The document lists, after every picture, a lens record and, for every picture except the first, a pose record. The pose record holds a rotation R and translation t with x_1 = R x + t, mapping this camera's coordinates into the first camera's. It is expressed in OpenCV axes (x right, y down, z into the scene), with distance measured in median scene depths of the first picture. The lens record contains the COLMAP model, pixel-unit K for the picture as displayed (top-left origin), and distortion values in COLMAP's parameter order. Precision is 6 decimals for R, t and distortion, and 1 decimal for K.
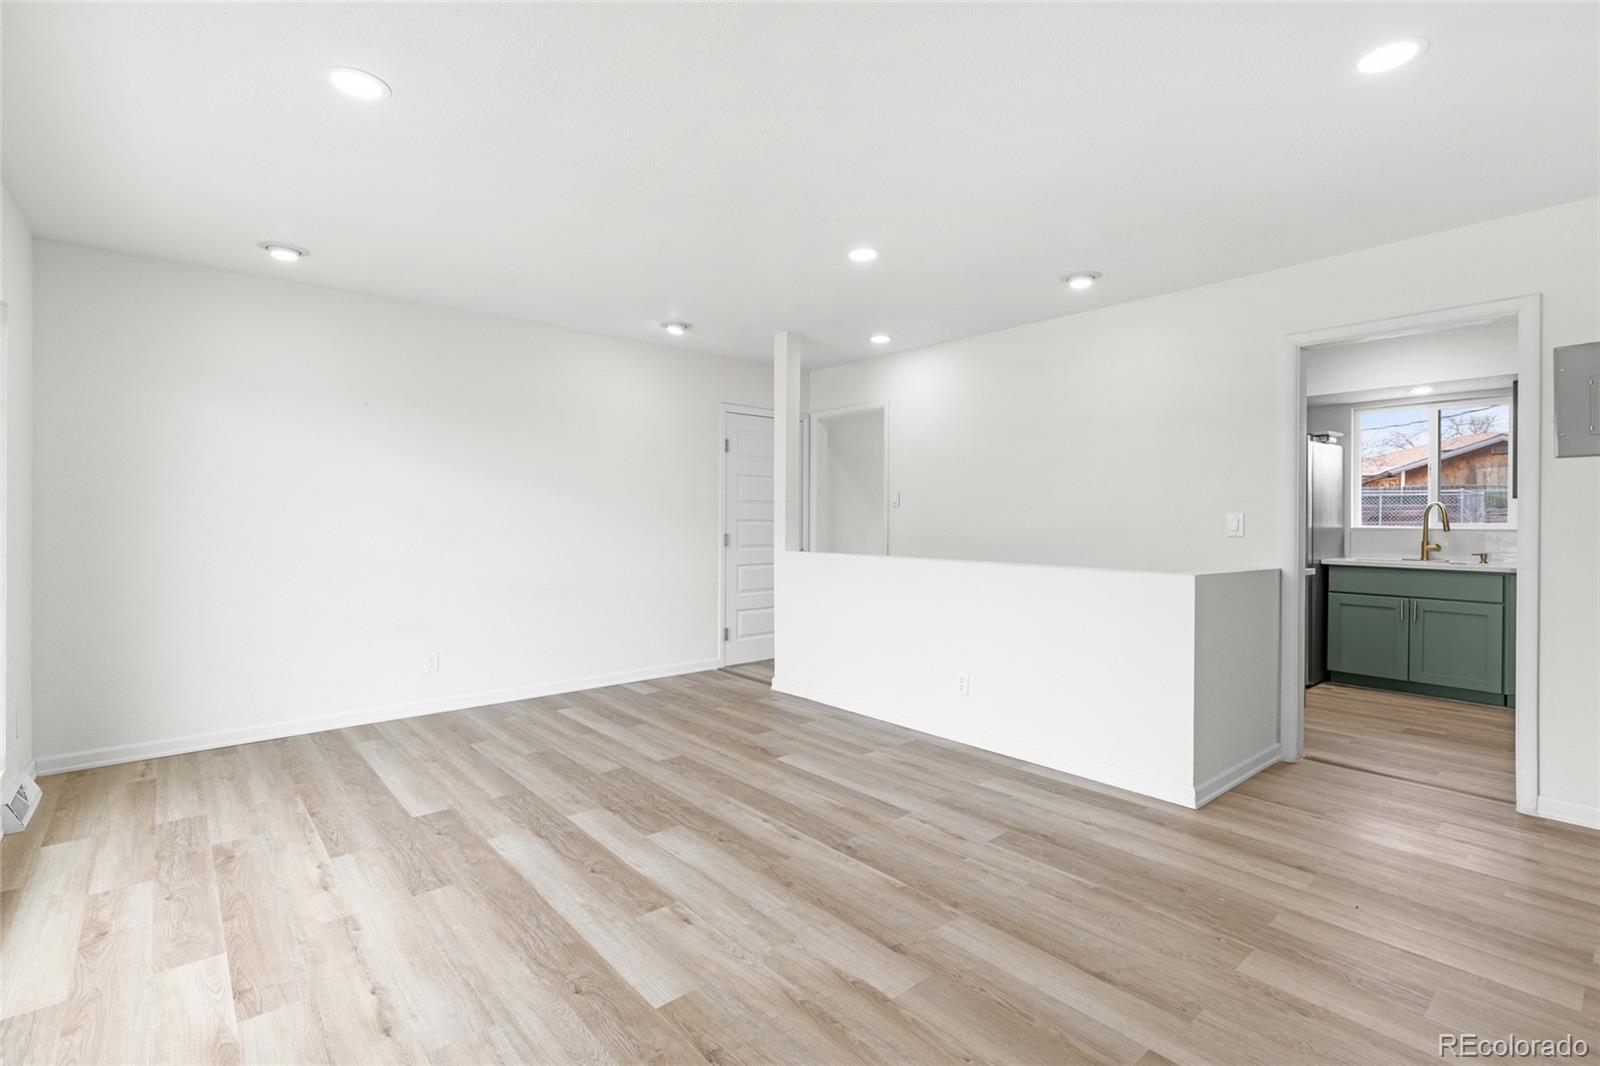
lens RADIAL K [[729.7, 0, 800.7], [0, 729.7, 519.0], [0, 0, 1]] dist [0.005395, 0.000190]
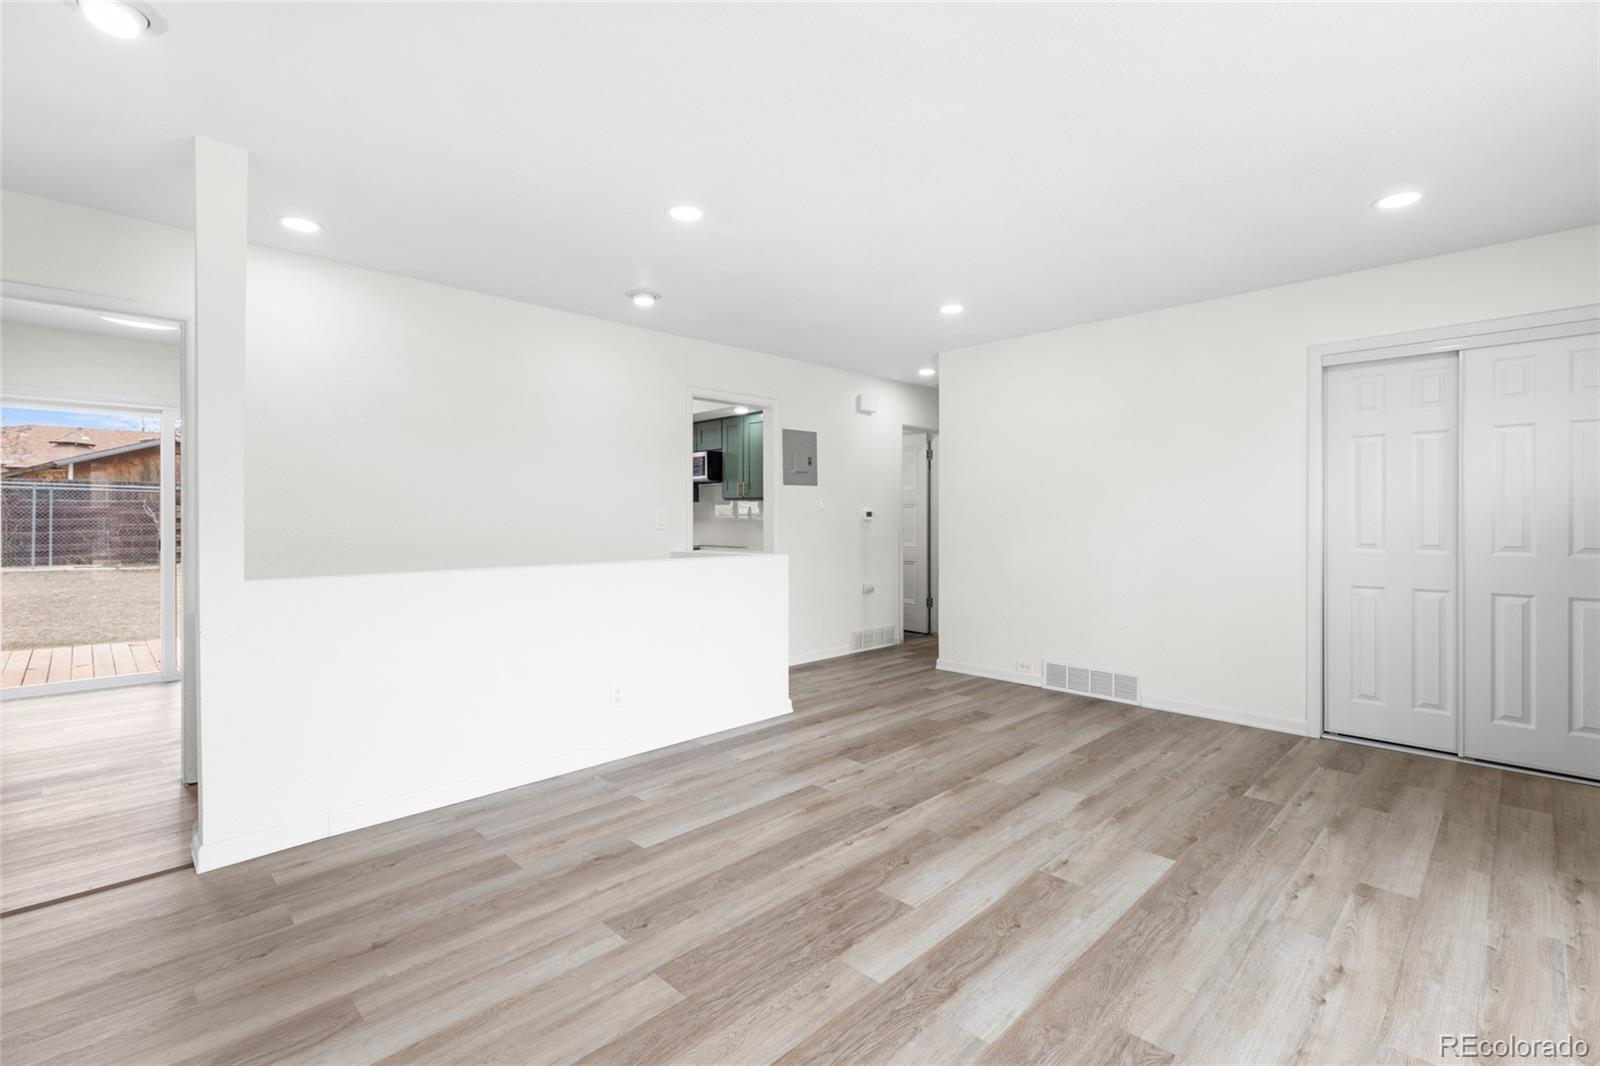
lens RADIAL K [[729.7, 0, 788.9], [0, 729.7, 521.1], [0, 0, 1]] dist [0.005395, 0.000190]
pose [[-0.062858, -0.010185, 0.997970, -0.999869], [0.001614, 0.999946, 0.010307, -0.007671], [-0.998021, 0.002259, -0.062838, 1.172399]]
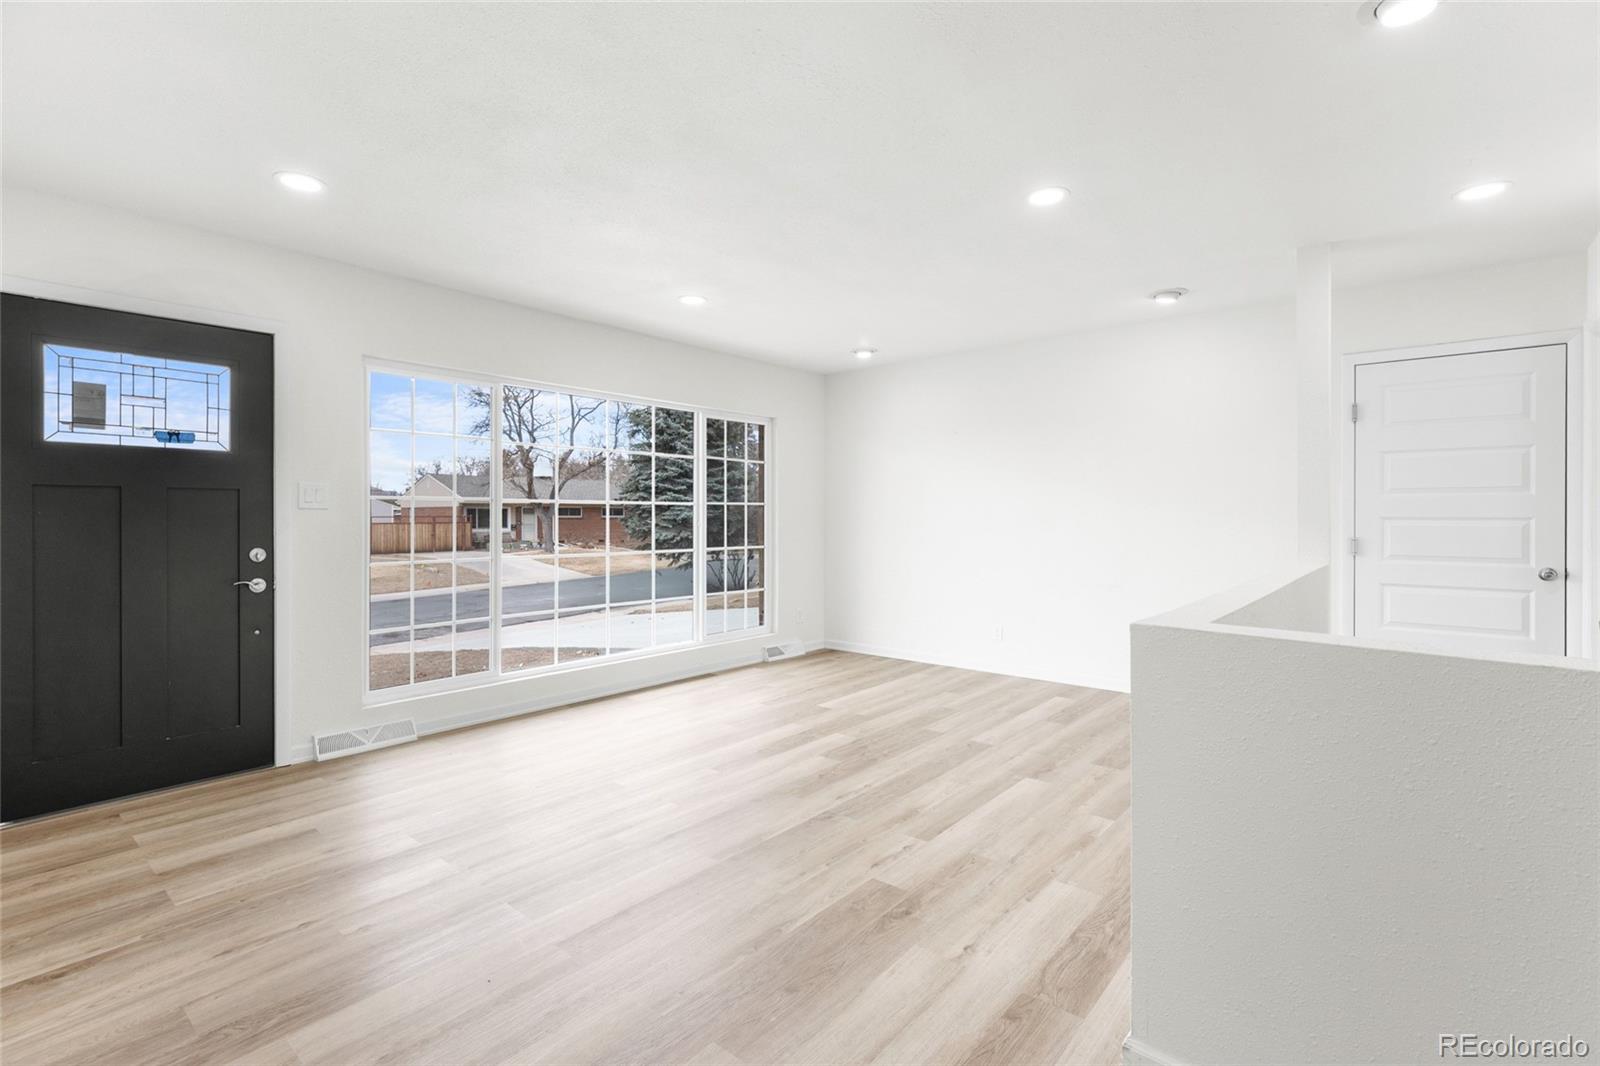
lens RADIAL K [[729.7, 0, 793.5], [0, 729.7, 526.9], [0, 0, 1]] dist [0.005395, 0.000190]
pose [[0.154870, 0.009630, -0.987888, 1.078520], [0.000921, 0.999951, 0.009892, 0.002947], [0.987934, -0.002441, 0.154853, 0.738814]]
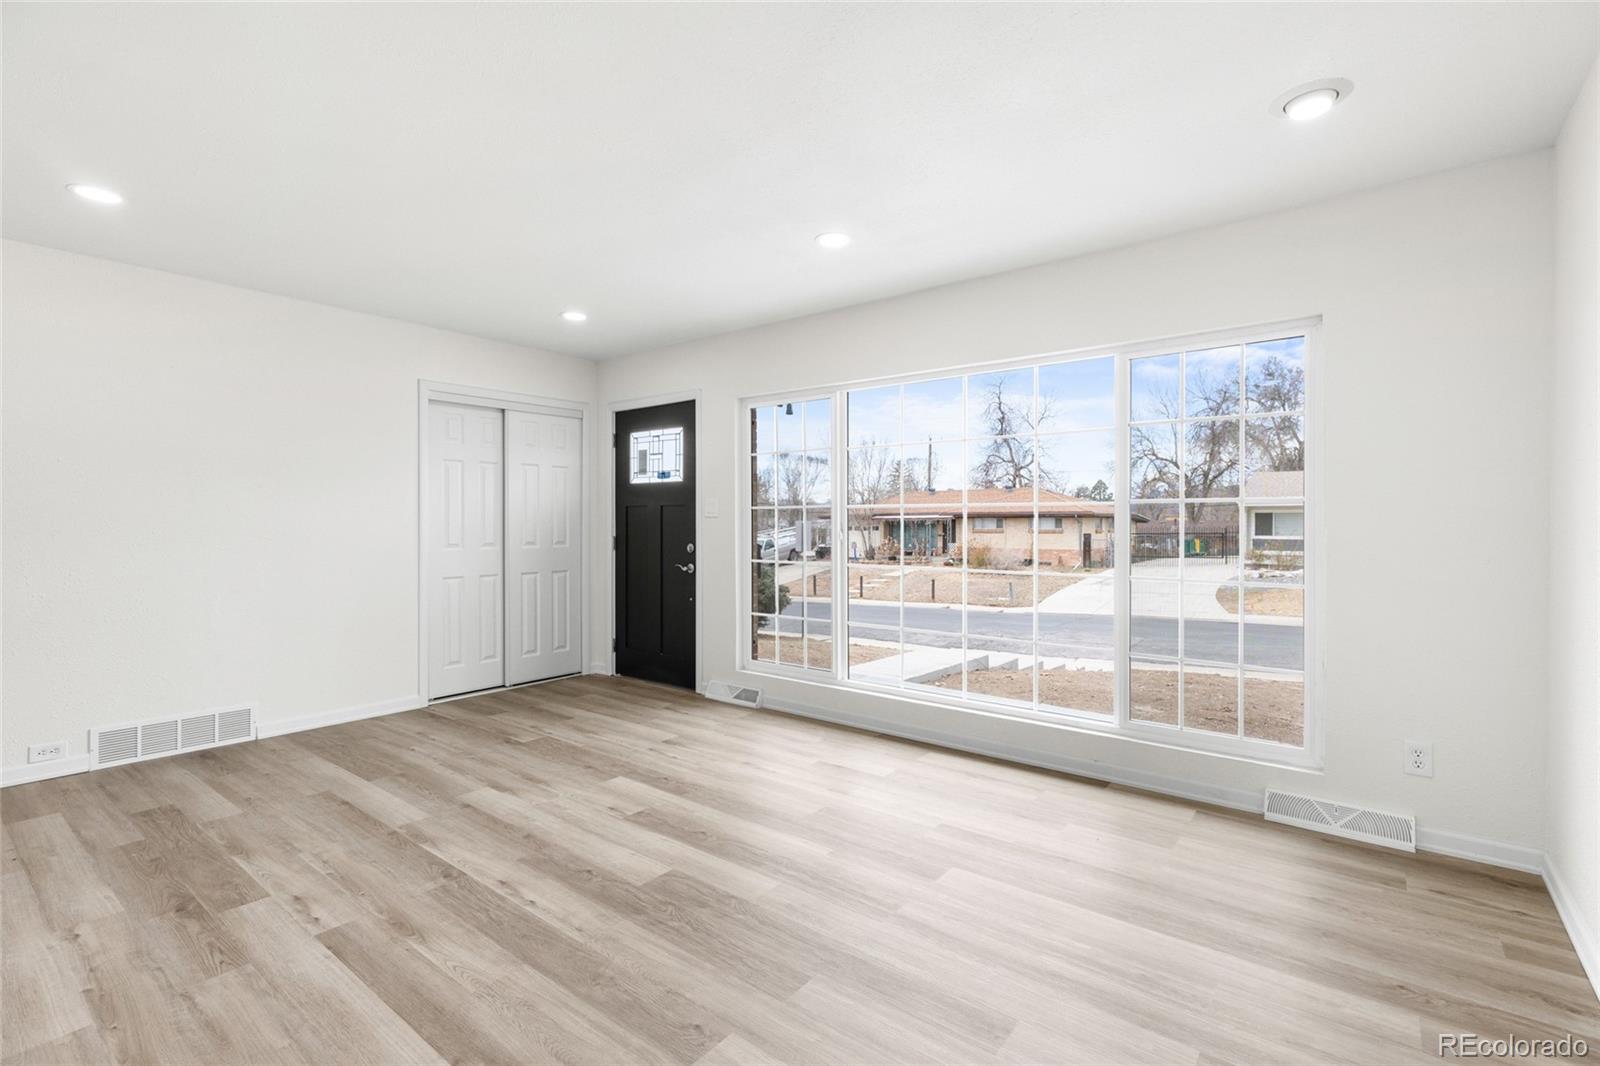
lens RADIAL K [[729.7, 0, 806.8], [0, 729.7, 527.3], [0, 0, 1]] dist [0.005395, 0.000190]
pose [[-0.980656, -0.001550, -0.195733, -0.193109], [-0.003245, 0.999960, 0.008336, -0.007627], [0.195712, 0.008810, -0.980622, 1.907905]]
